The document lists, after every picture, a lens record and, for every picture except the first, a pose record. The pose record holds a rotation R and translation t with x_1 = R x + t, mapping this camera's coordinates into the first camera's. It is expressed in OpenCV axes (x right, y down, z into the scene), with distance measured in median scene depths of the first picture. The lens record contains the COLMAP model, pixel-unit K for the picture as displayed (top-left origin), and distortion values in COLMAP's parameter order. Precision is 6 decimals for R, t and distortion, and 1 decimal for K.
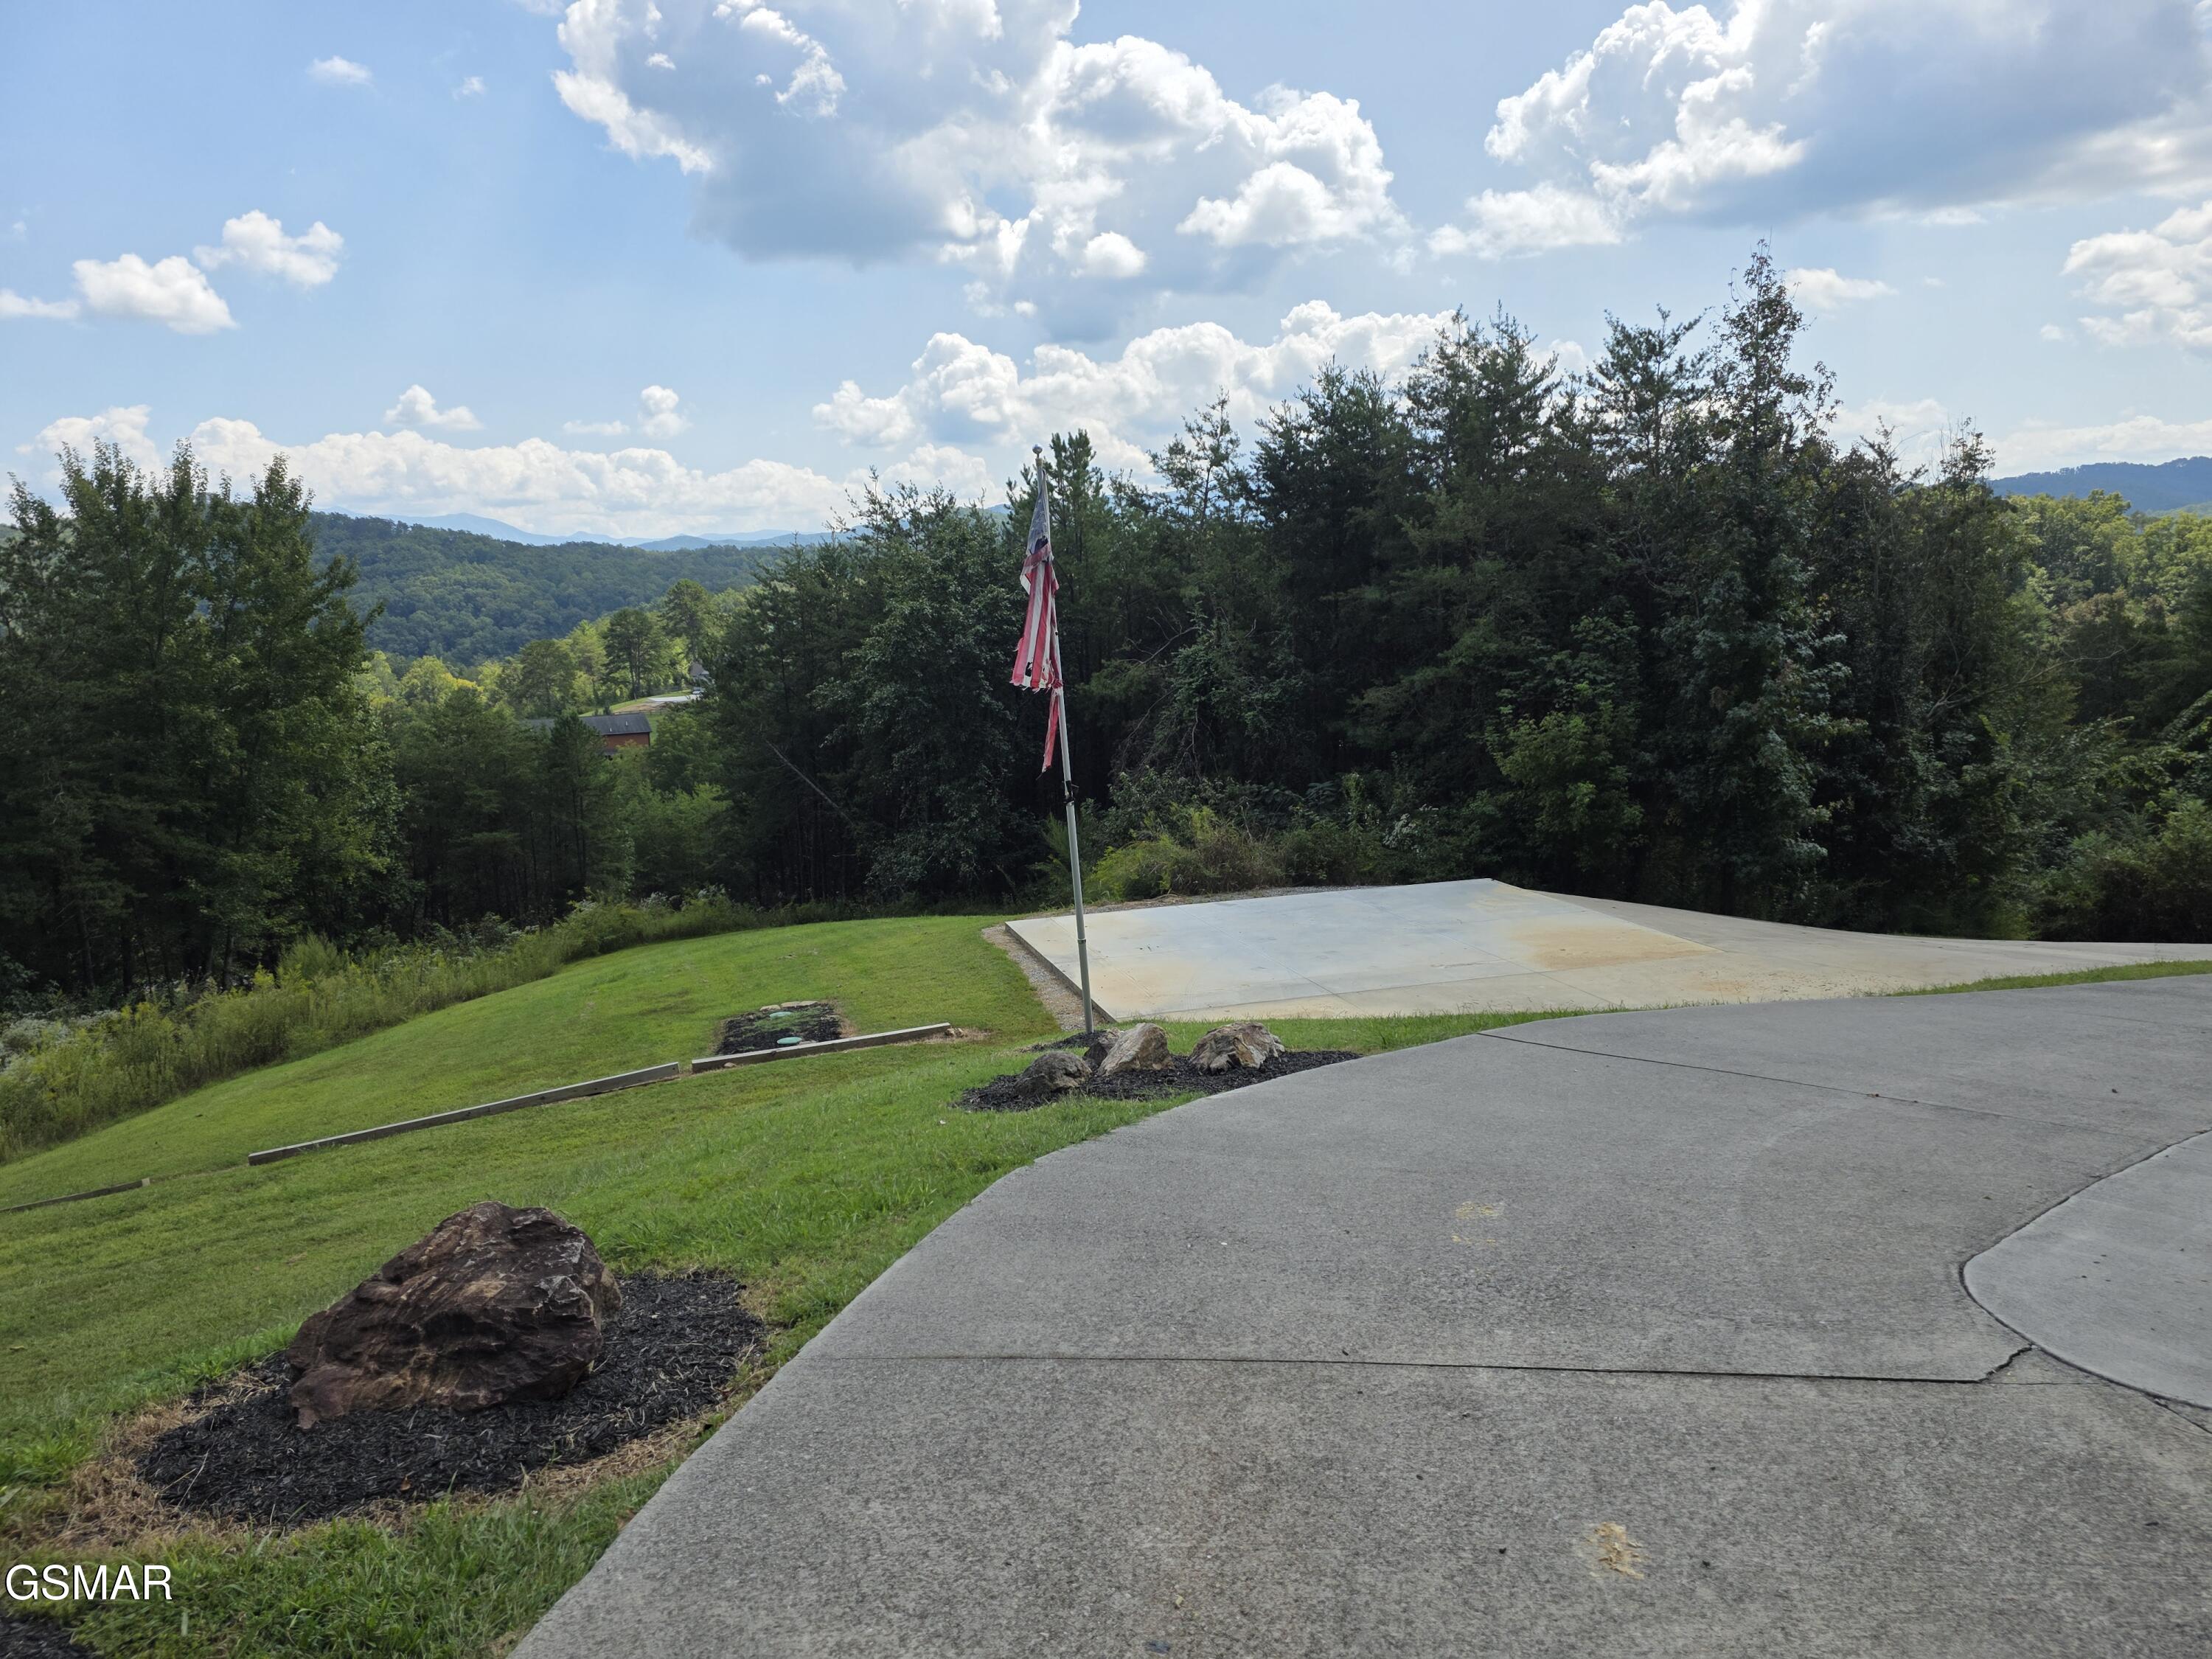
lens RADIAL K [[1475.6, 0, 1069.5], [0, 1475.6, 824.1], [0, 0, 1]] dist [0.029966, -0.032395]
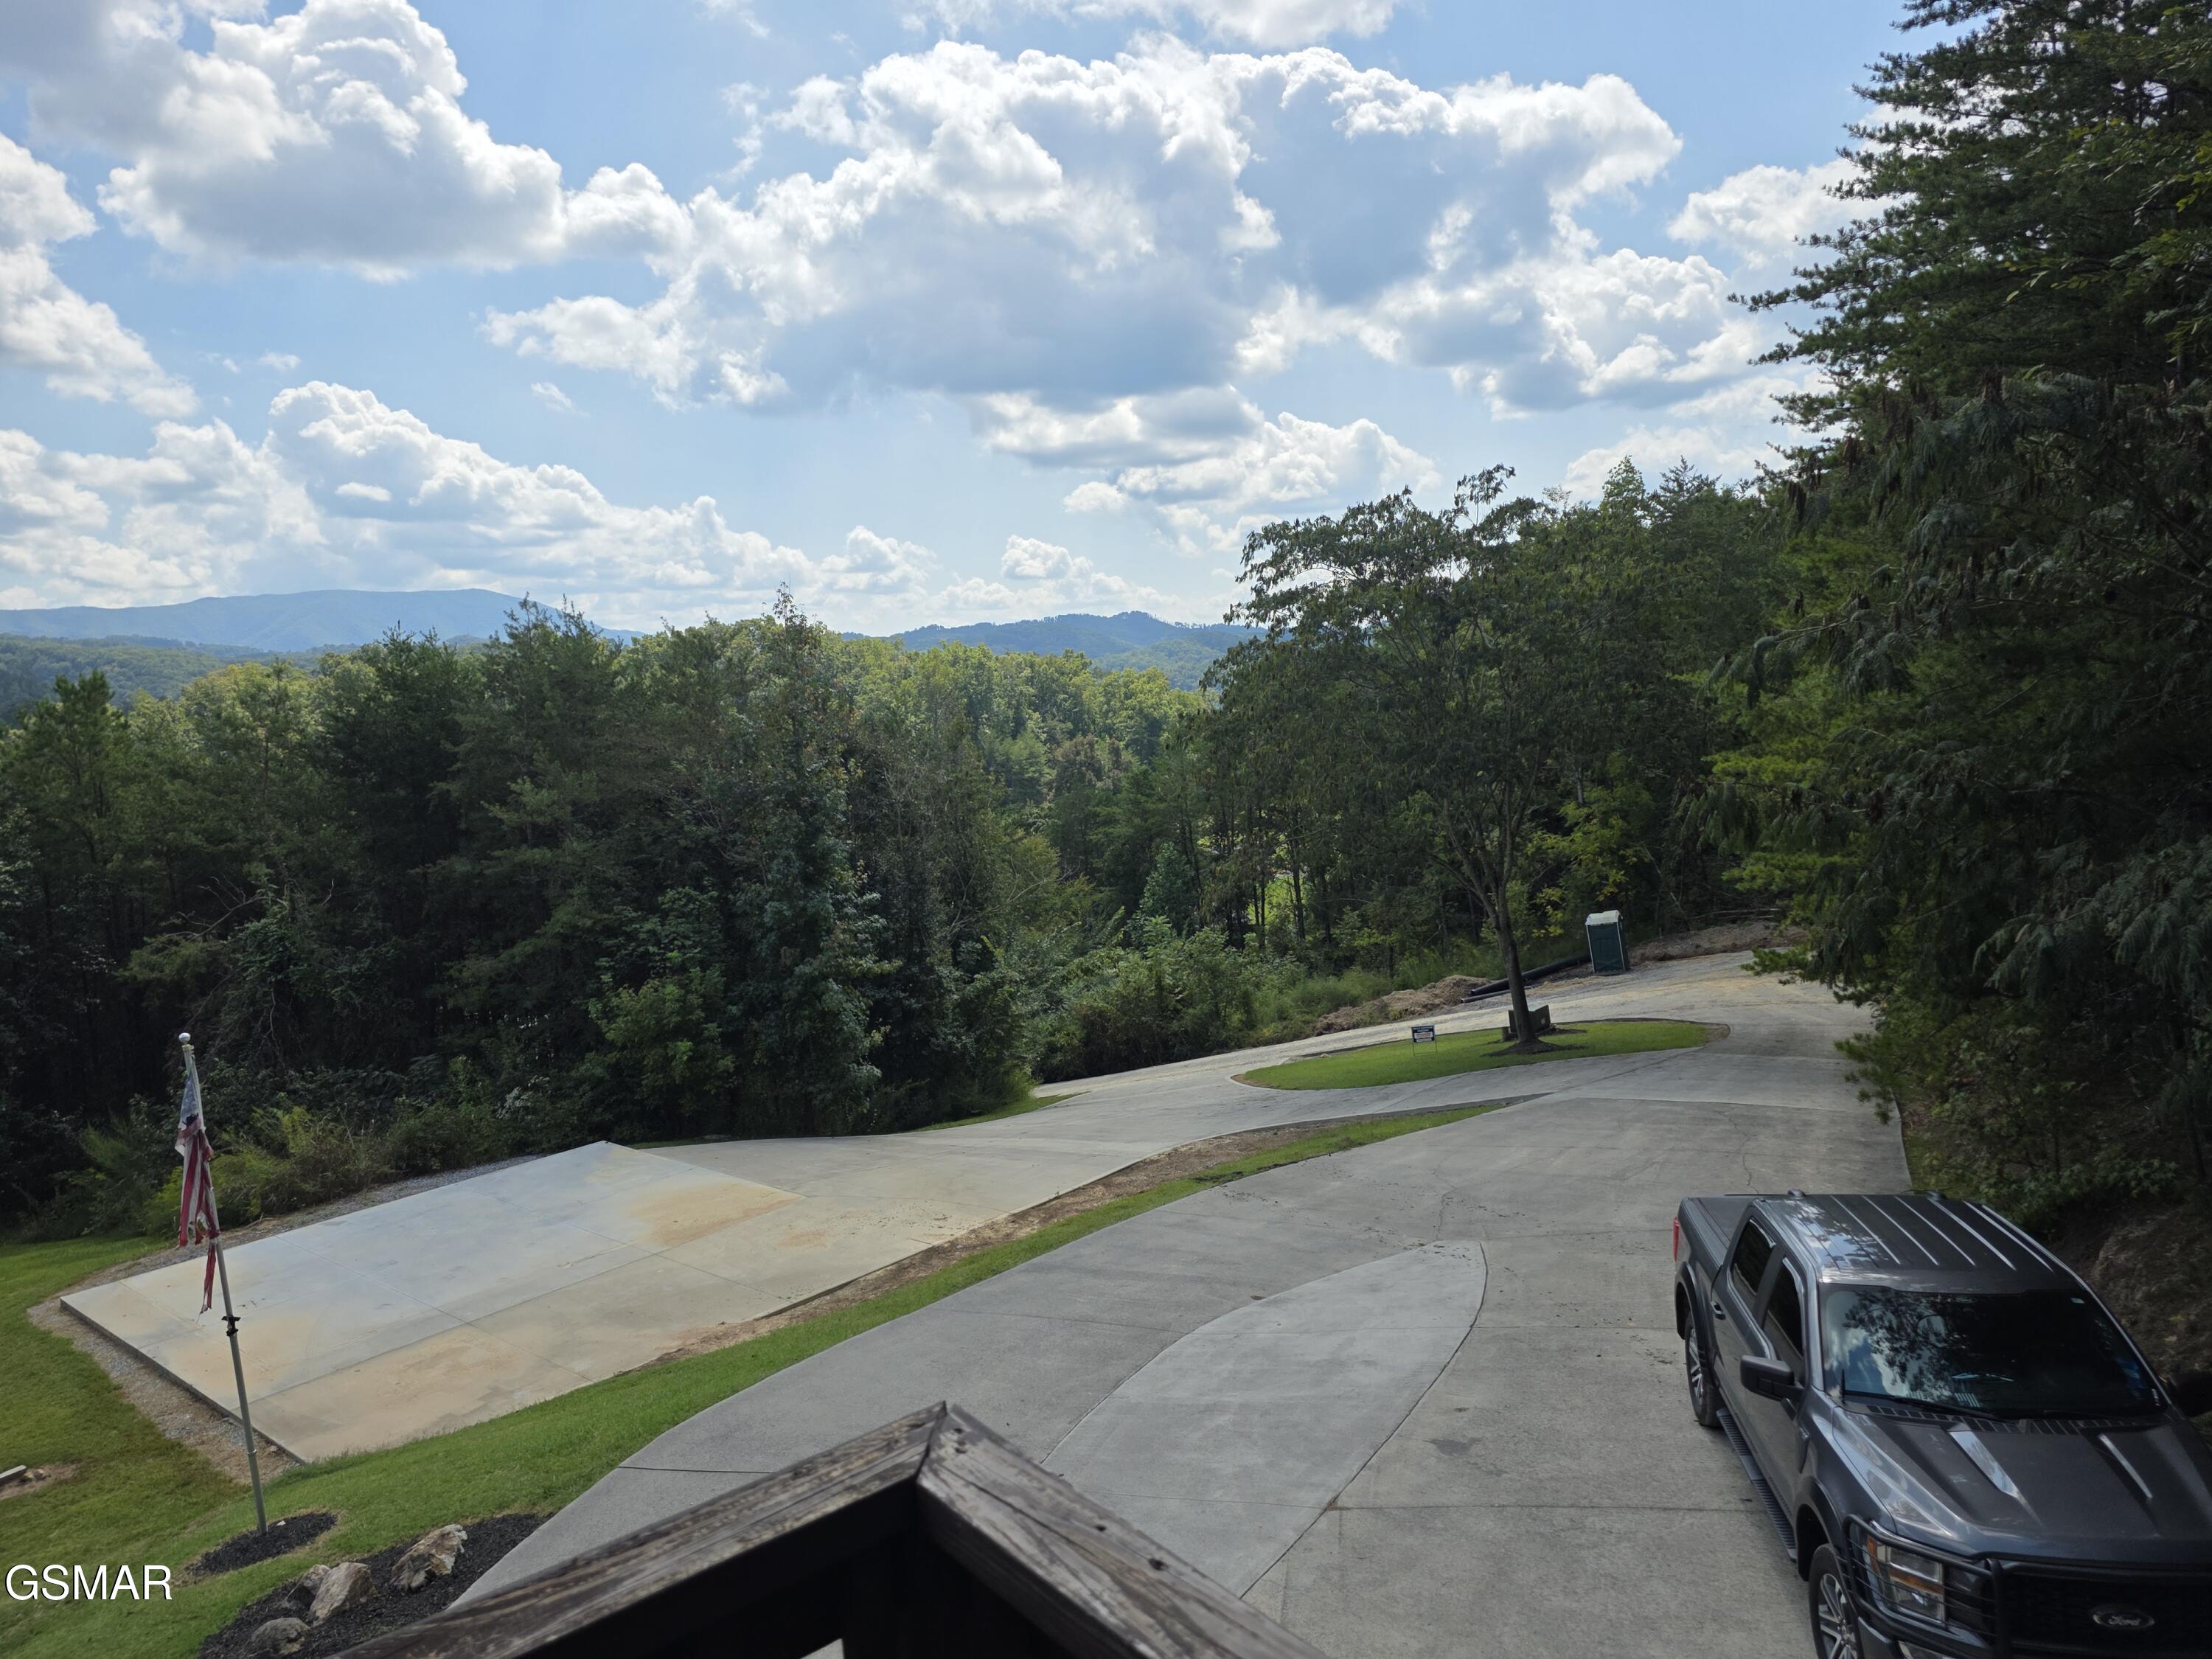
lens RADIAL K [[1475.6, 0, 1124.5], [0, 1475.6, 824.8], [0, 0, 1]] dist [0.029966, -0.032395]
pose [[0.807659, -0.050974, 0.587442, -0.031865], [0.103305, 0.993080, -0.055860, -0.088601], [-0.580529, 0.105801, 0.807336, -0.115640]]
